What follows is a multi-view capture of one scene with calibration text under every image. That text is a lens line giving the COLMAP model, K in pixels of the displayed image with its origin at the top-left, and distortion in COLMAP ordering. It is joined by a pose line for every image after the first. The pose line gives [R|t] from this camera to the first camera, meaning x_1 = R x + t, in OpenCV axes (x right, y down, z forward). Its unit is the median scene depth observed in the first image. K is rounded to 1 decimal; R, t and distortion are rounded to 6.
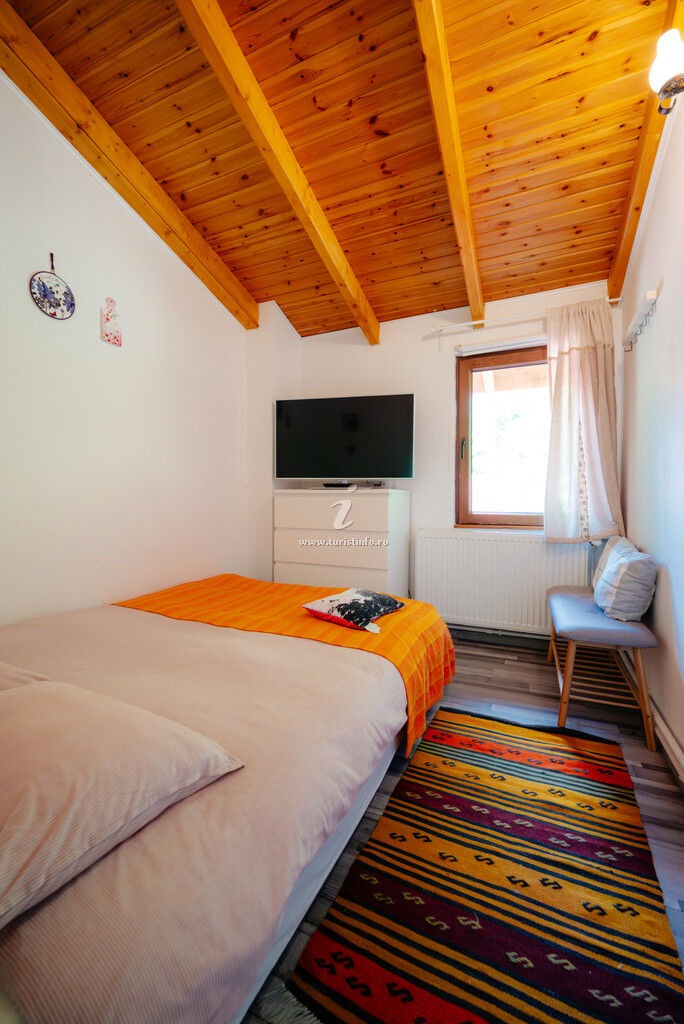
lens RADIAL K [[419.3, 0, 342.2], [0, 419.3, 511.8], [0, 0, 1]] dist [0.001921, -0.002681]
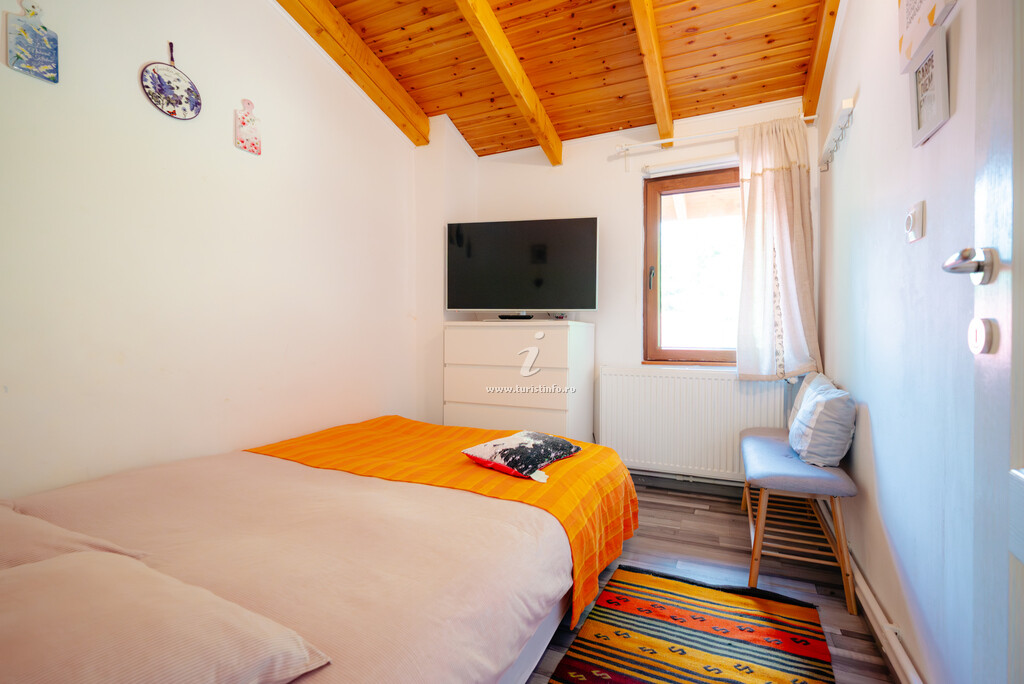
lens RADIAL K [[419.3, 0, 570.0], [0, 419.3, 347.8], [0, 0, 1]] dist [0.001921, -0.002681]
pose [[0.999222, 0.003831, 0.039255, 0.089211], [-0.003129, 0.999835, -0.017921, 0.022813], [-0.039317, 0.017784, 0.999068, 0.108680]]
